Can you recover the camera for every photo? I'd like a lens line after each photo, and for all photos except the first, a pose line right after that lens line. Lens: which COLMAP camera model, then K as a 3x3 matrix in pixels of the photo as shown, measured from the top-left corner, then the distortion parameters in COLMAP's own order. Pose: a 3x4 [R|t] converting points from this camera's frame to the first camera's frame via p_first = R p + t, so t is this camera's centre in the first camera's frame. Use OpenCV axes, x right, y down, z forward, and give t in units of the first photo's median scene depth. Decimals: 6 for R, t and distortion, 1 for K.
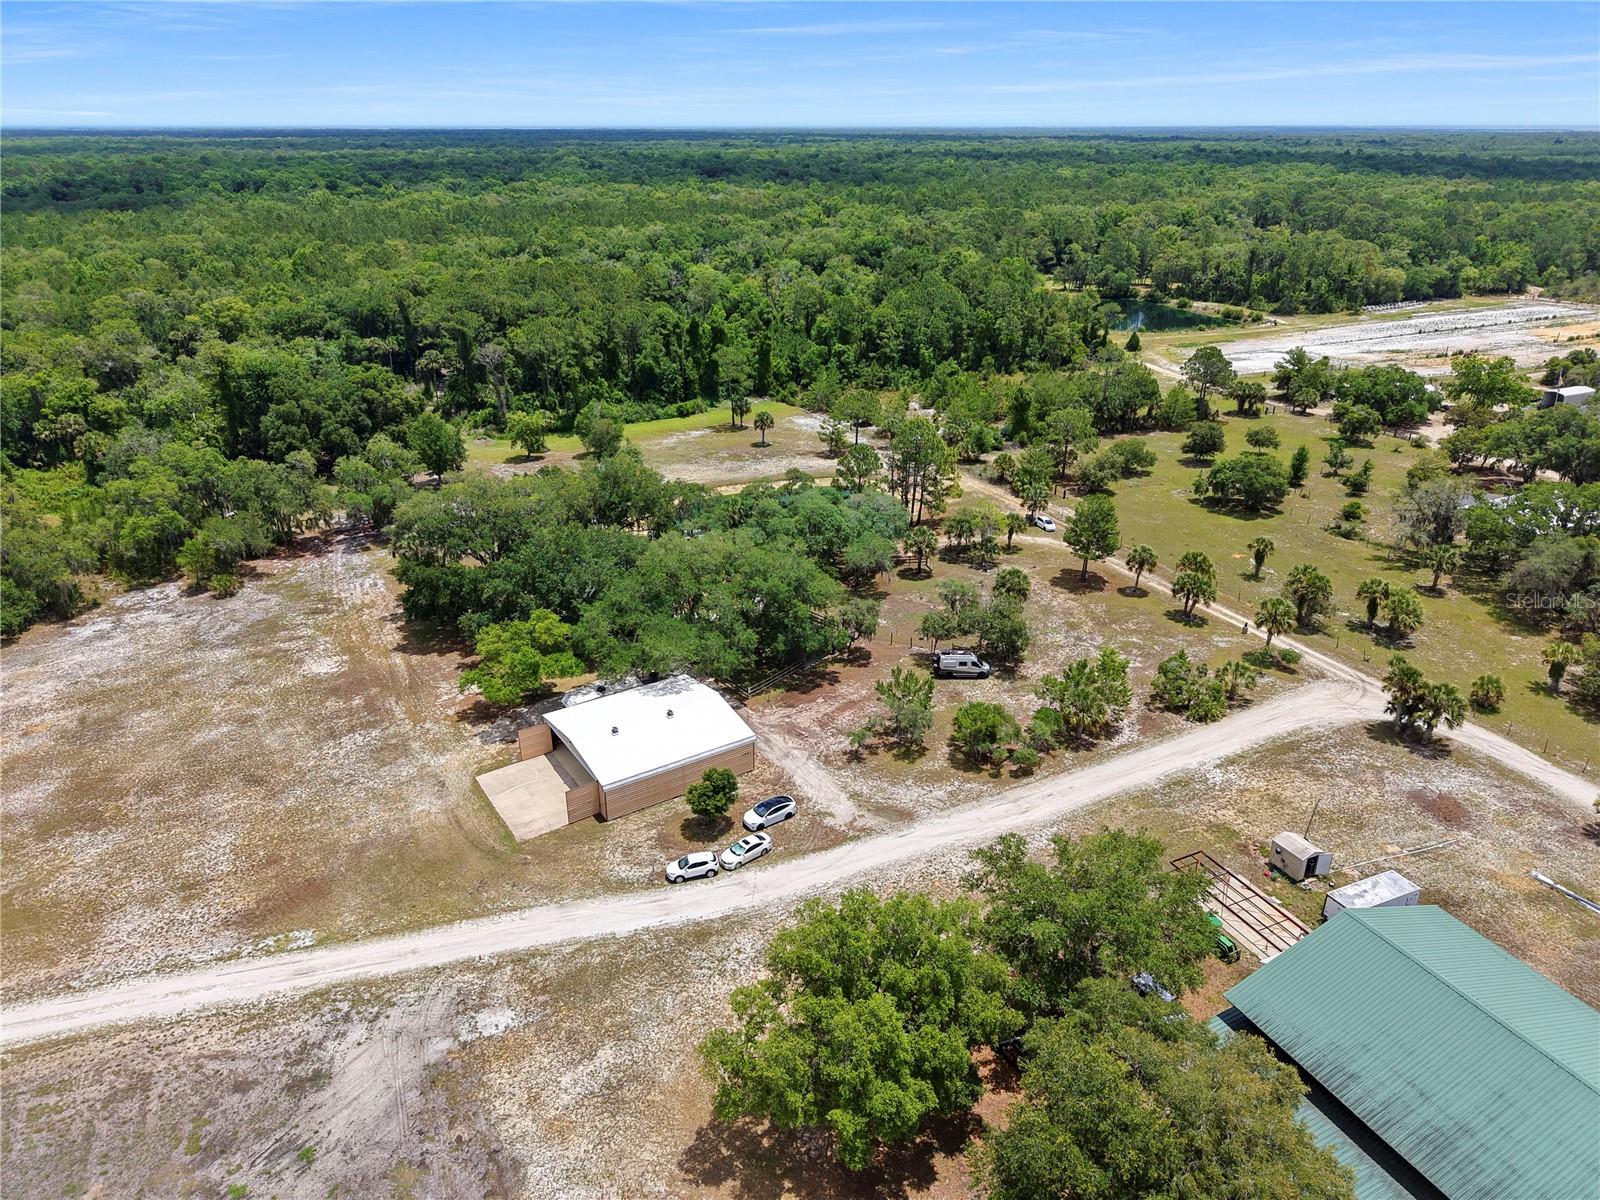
lens RADIAL K [[1071.8, 0, 800.0], [0, 1071.8, 600.0], [0, 0, 1]] dist [0.019589, -0.015231]
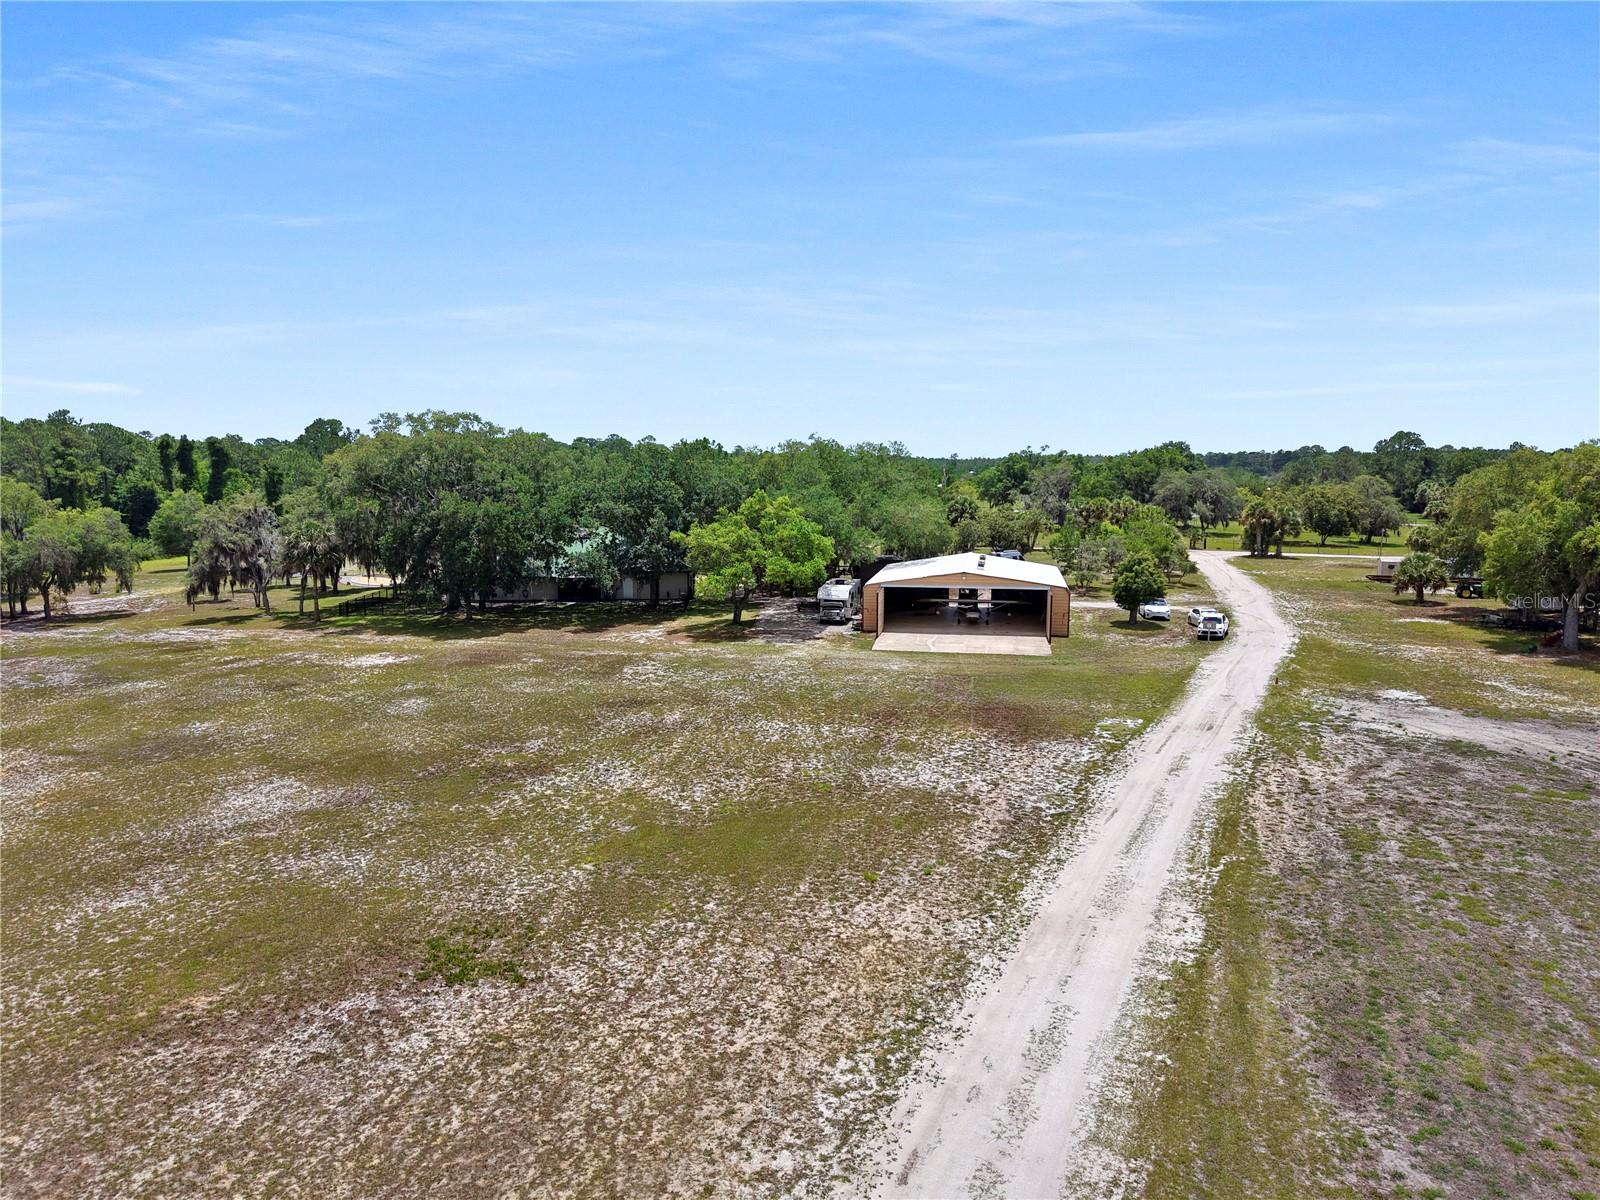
lens RADIAL K [[1052.4, 0, 802.8], [0, 1052.4, 655.4], [0, 0, 1]] dist [0.064449, -0.099912]
pose [[0.686336, -0.132381, 0.715135, -0.797141], [0.297145, 0.948522, -0.109594, 0.219331], [-0.663813, 0.287717, 0.690341, 0.511089]]
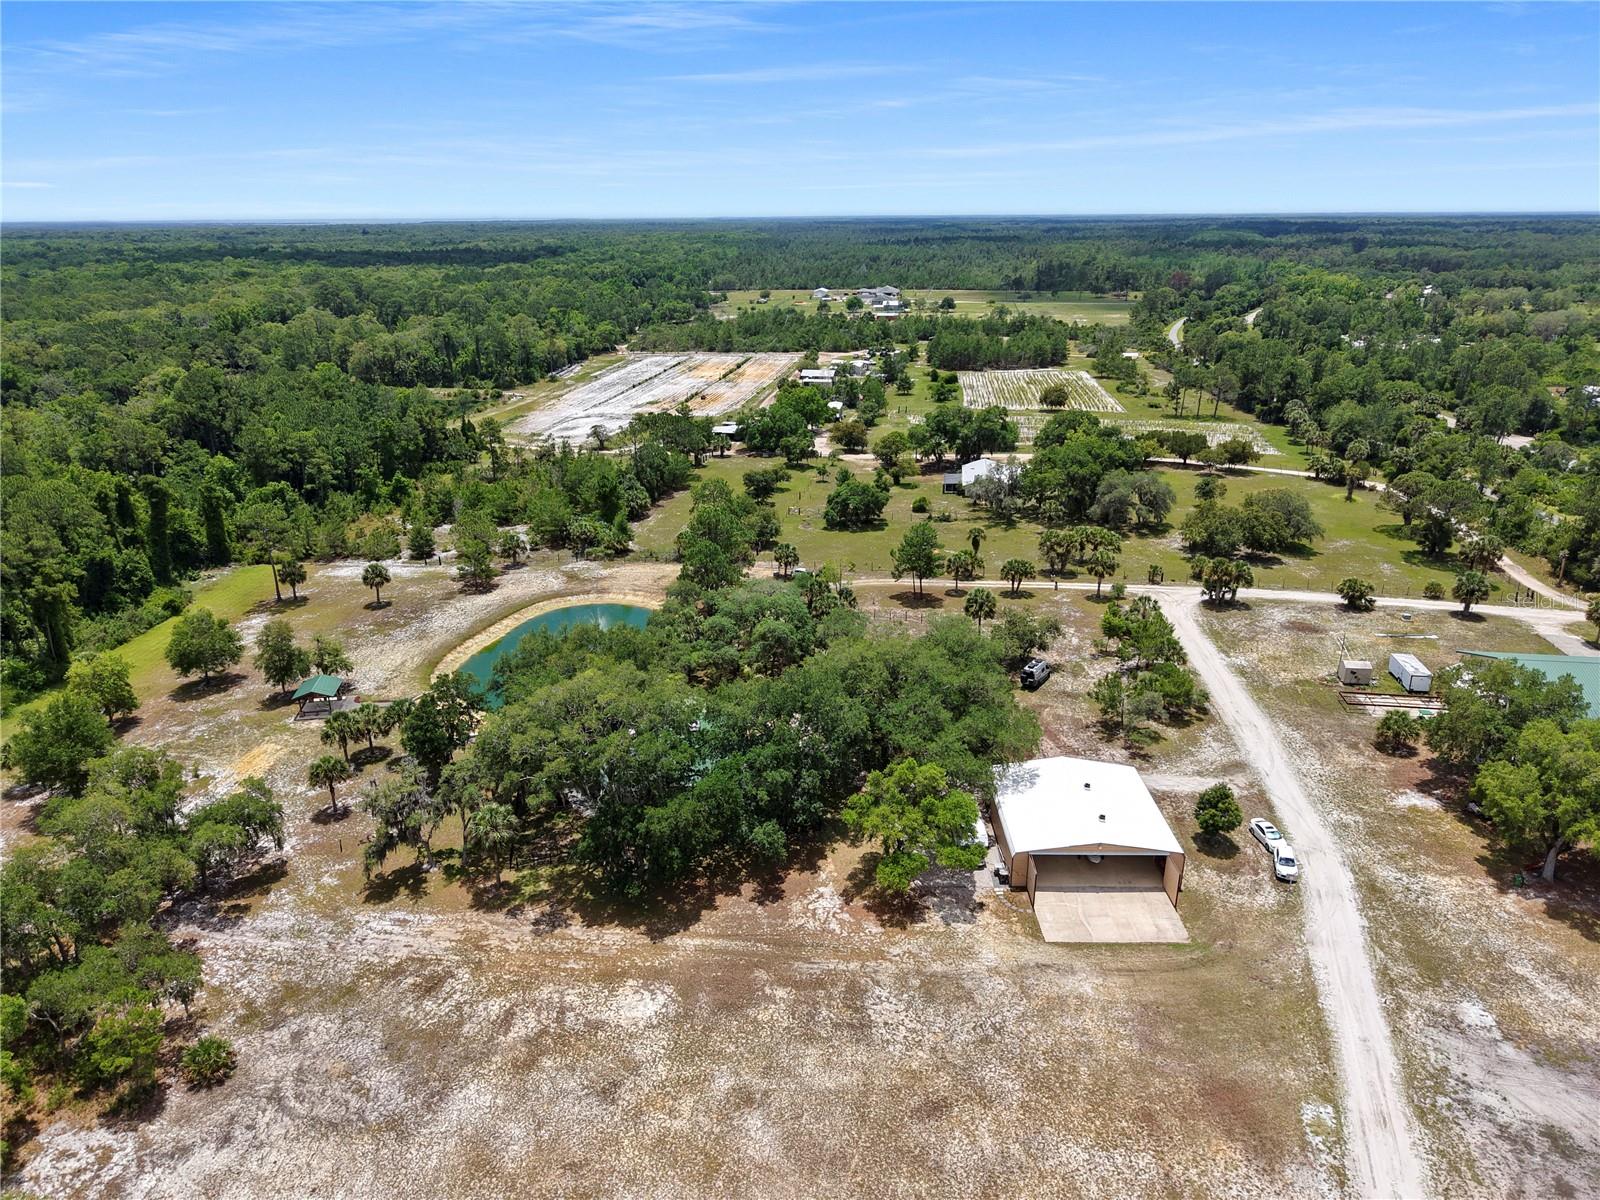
lens RADIAL K [[1071.8, 0, 800.0], [0, 1071.8, 600.0], [0, 0, 1]] dist [0.019589, -0.015231]
pose [[0.552948, -0.284837, 0.783018, -0.961665], [0.343949, 0.933979, 0.096864, -0.234129], [-0.758912, 0.215758, 0.614411, 0.523918]]
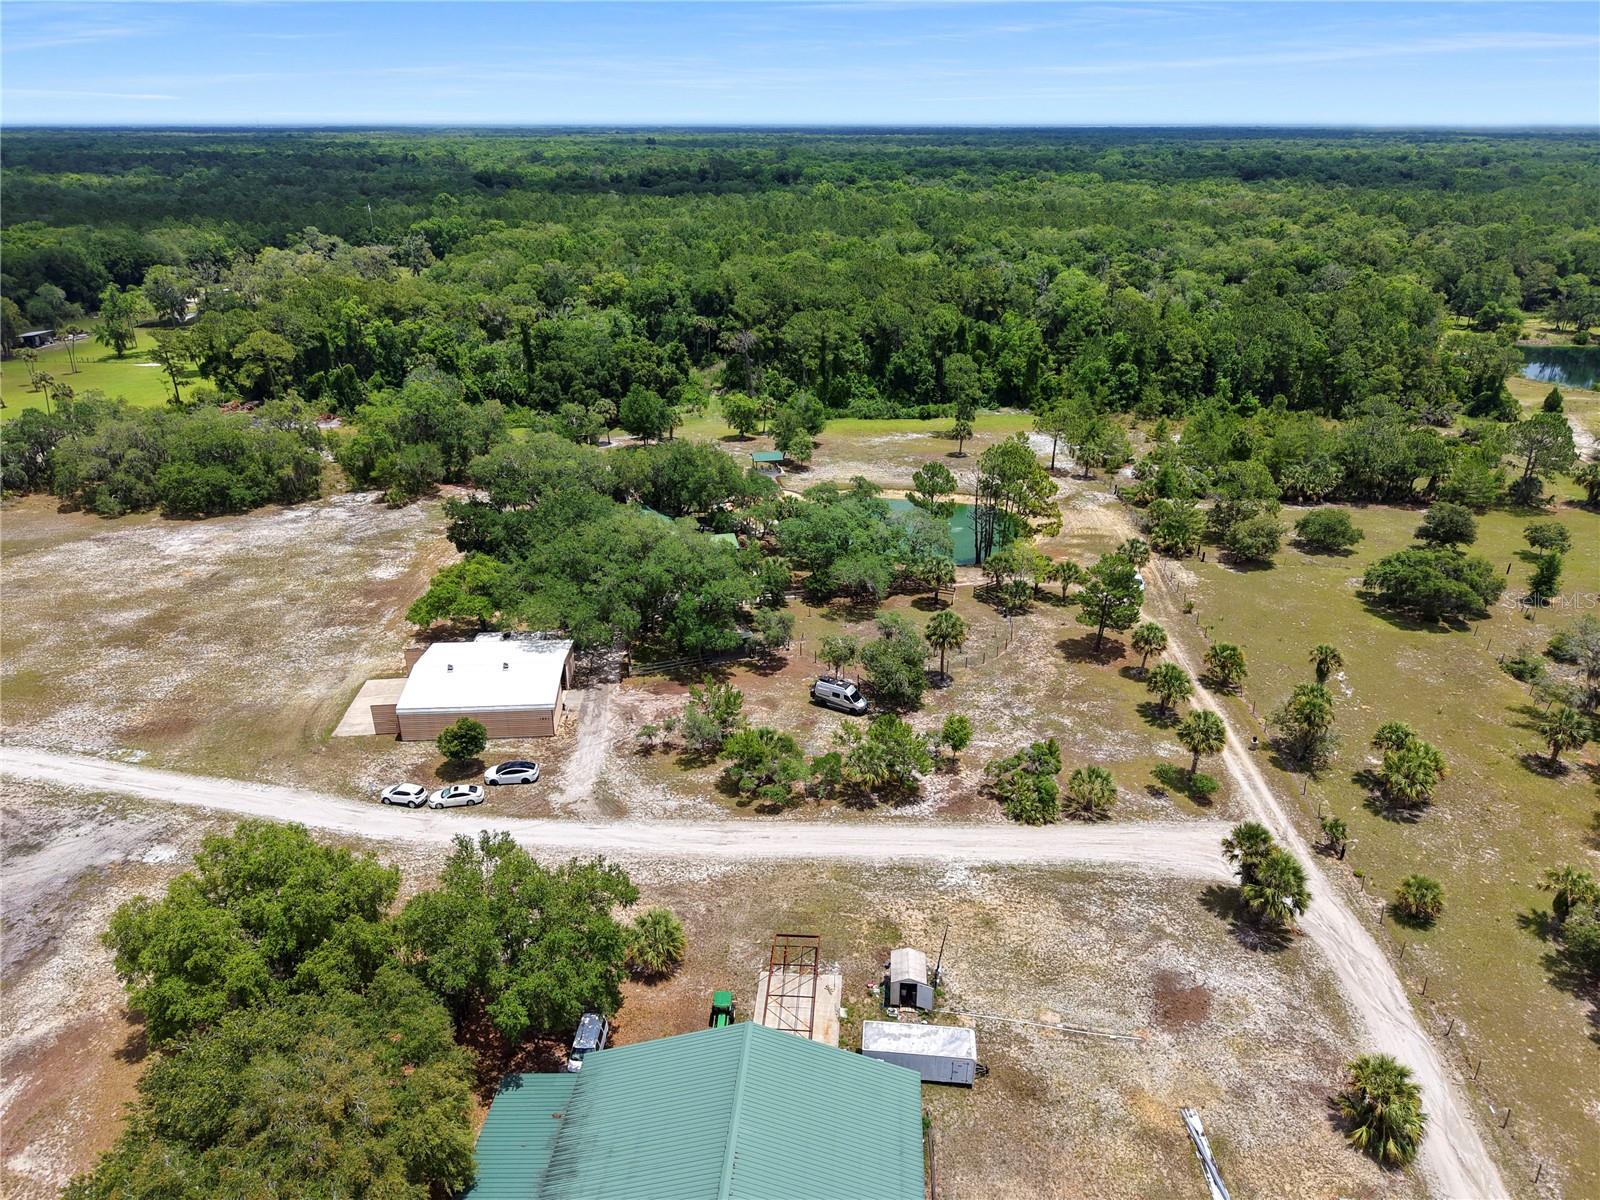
lens RADIAL K [[1071.8, 0, 800.0], [0, 1071.8, 600.0], [0, 0, 1]] dist [0.019589, -0.015231]
pose [[0.871458, 0.200257, -0.447726, 0.588727], [-0.199734, 0.978627, 0.048952, -0.070067], [0.447960, 0.046767, 0.892830, 0.145335]]
